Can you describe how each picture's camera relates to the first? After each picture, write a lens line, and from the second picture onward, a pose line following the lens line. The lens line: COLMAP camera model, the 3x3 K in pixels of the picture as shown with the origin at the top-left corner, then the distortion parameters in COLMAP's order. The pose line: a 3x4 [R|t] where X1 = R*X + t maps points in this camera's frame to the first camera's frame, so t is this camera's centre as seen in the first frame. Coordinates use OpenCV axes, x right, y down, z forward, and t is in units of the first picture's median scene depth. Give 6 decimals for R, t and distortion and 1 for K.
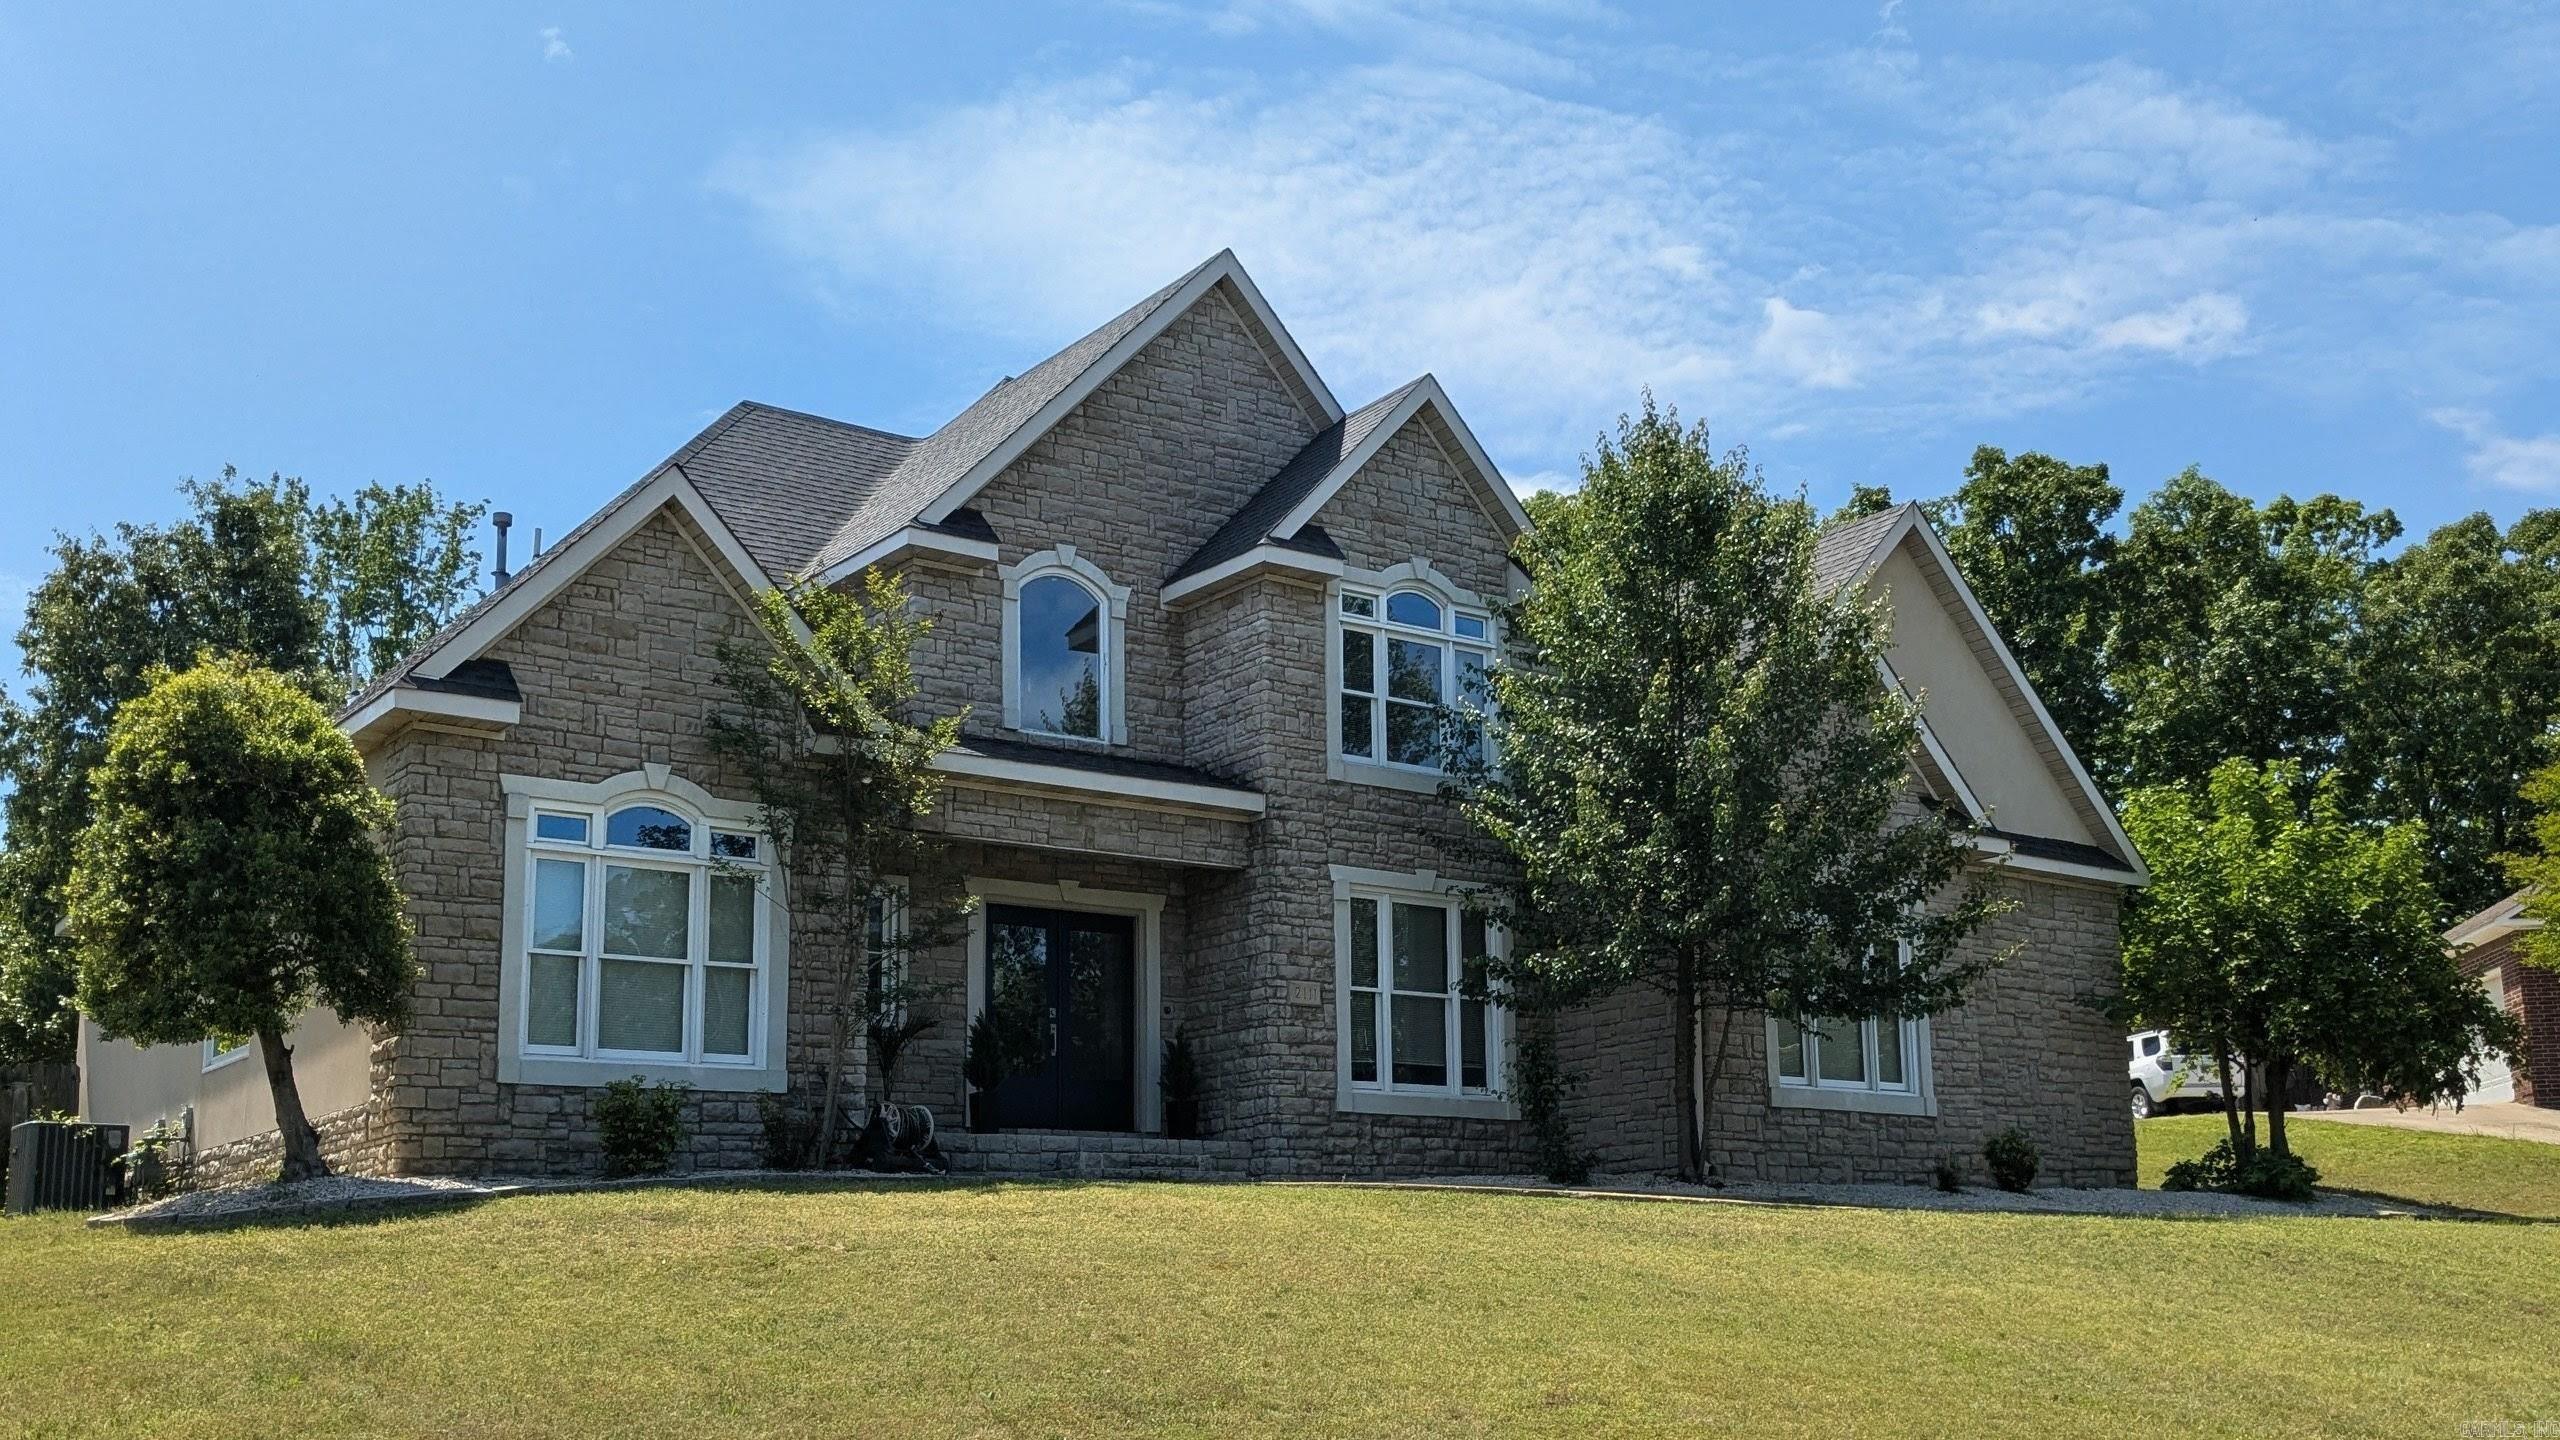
lens RADIAL K [[2204.7, 0, 1280.0], [0, 2204.7, 720.0], [0, 0, 1]] dist [-0.128261, -0.000011]
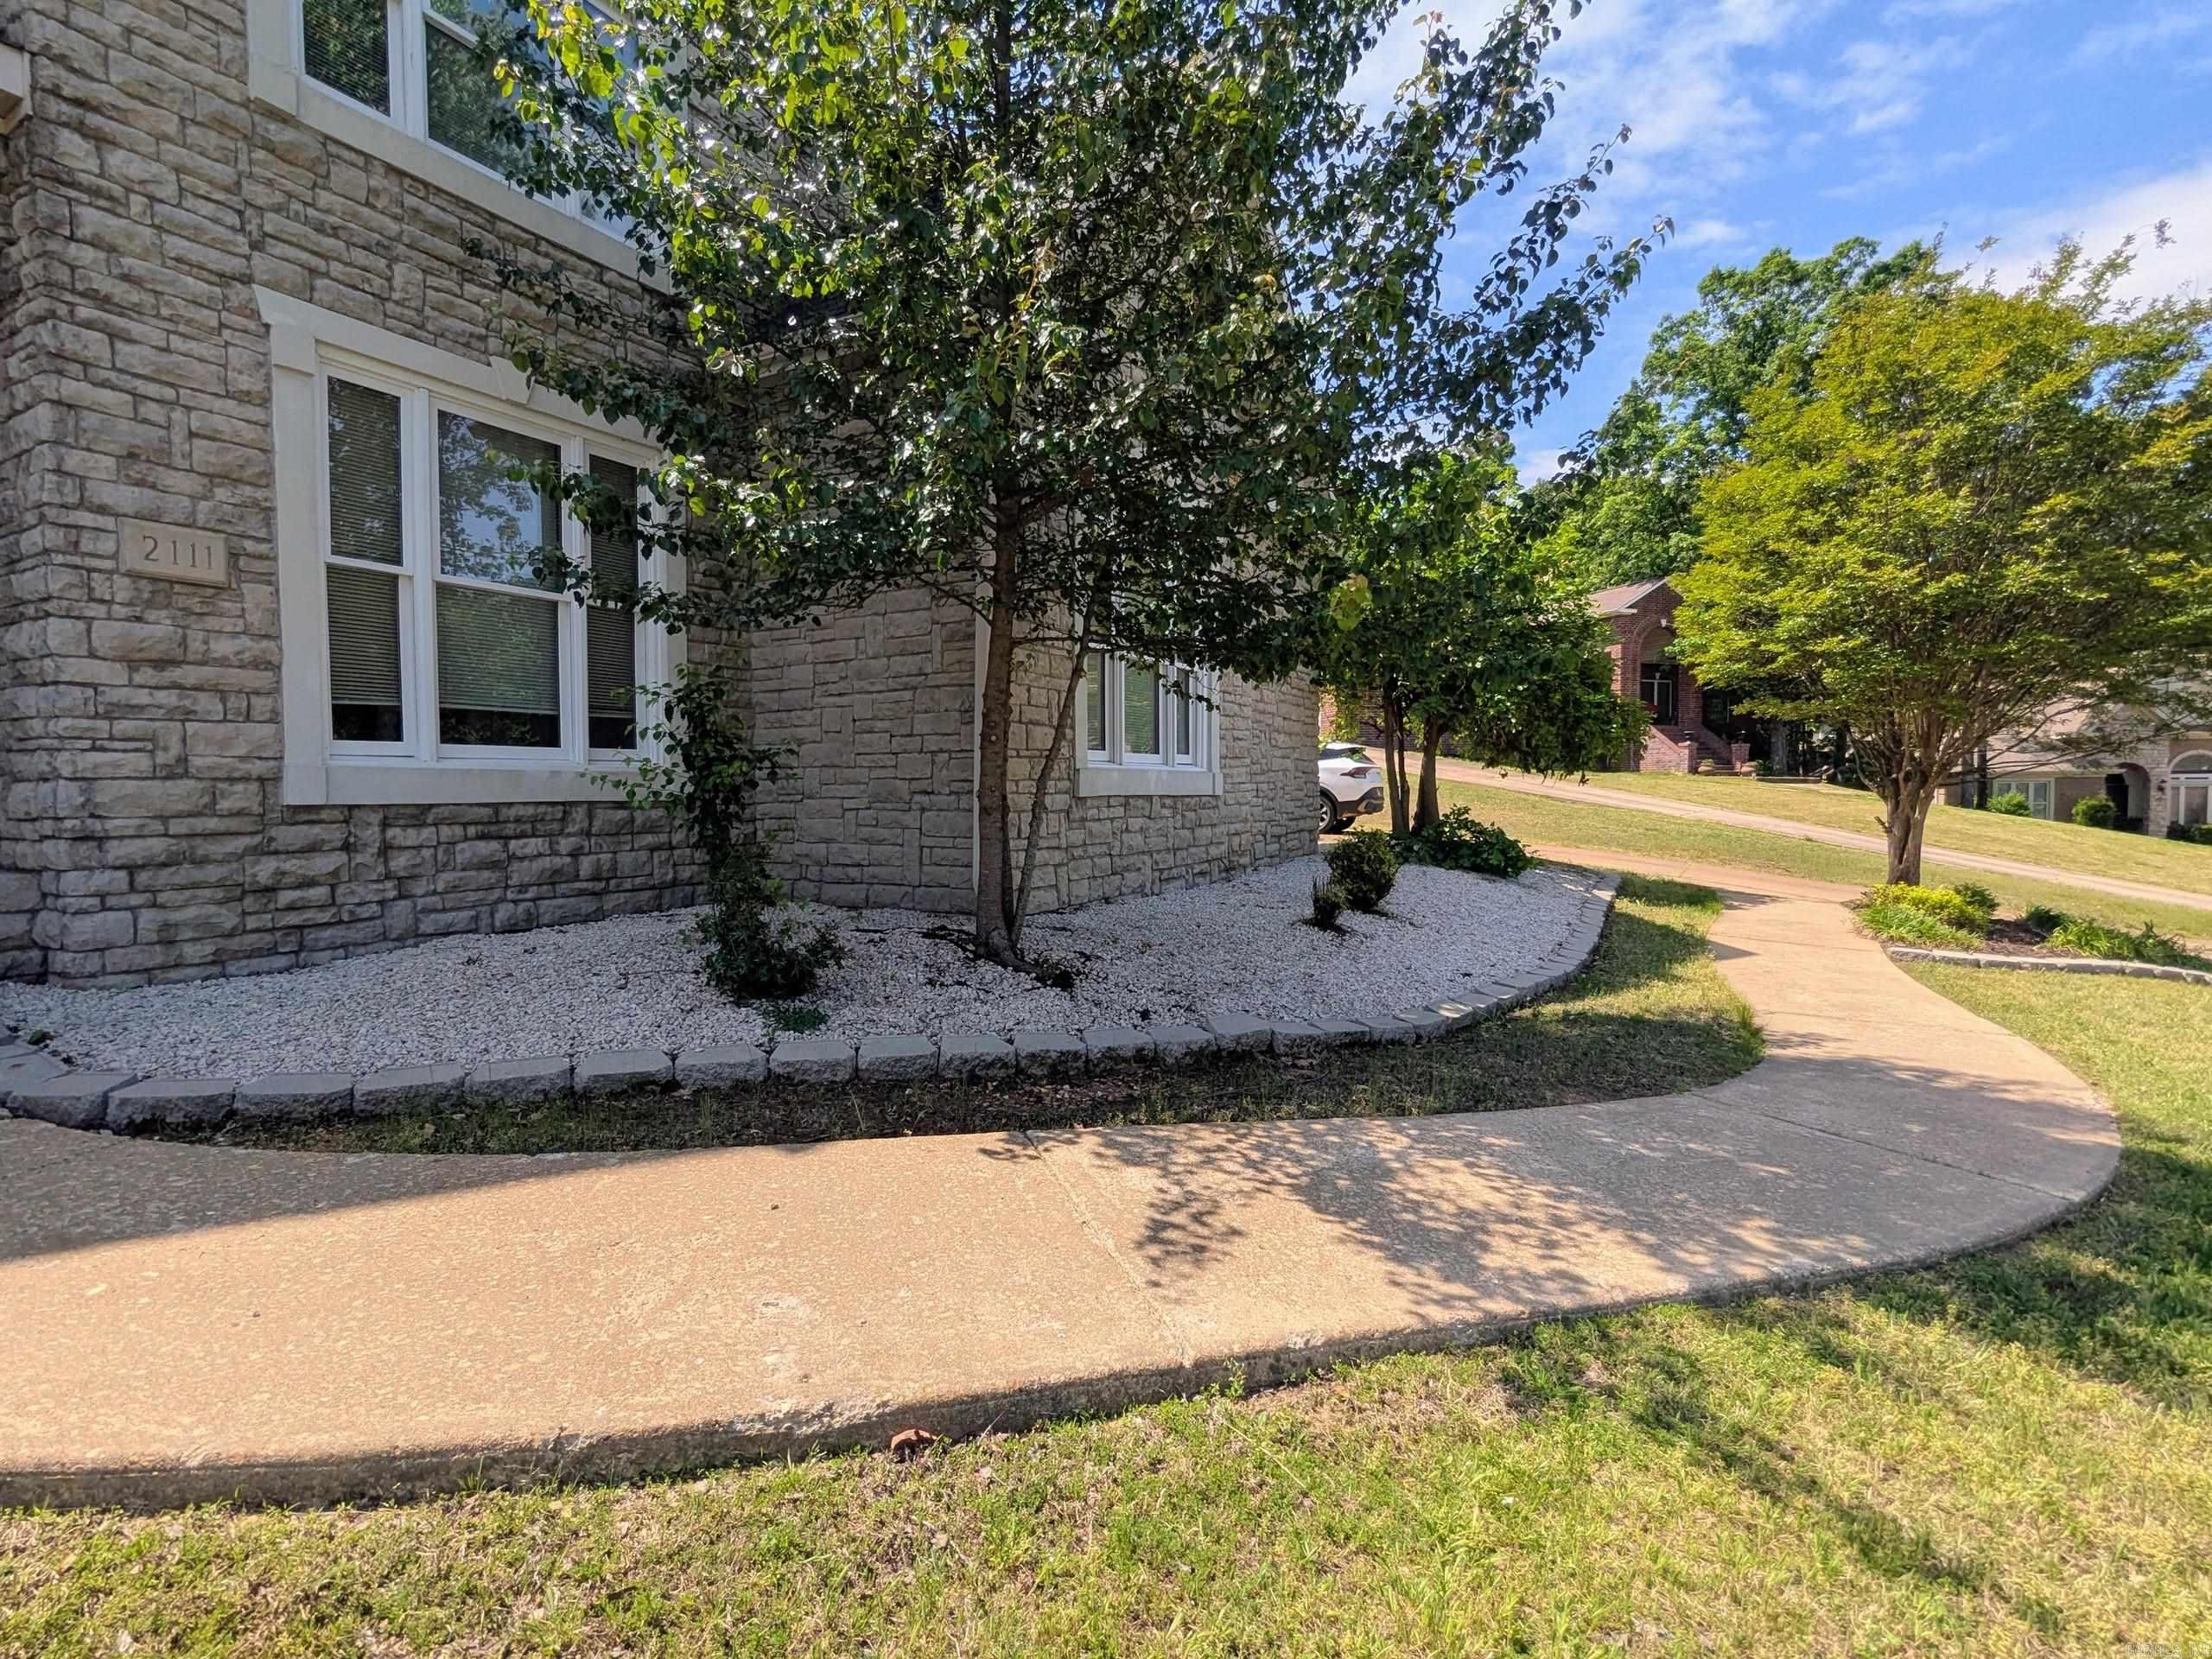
lens RADIAL K [[1052.2, 0, 1106.0], [0, 1052.2, 829.5], [0, 0, 1]] dist [-0.003896, 0.004352]
pose [[0.904084, -0.010468, 0.427226, 0.091100], [-0.112753, 0.958434, 0.262089, 0.099132], [-0.412212, -0.285122, 0.865325, 0.706755]]
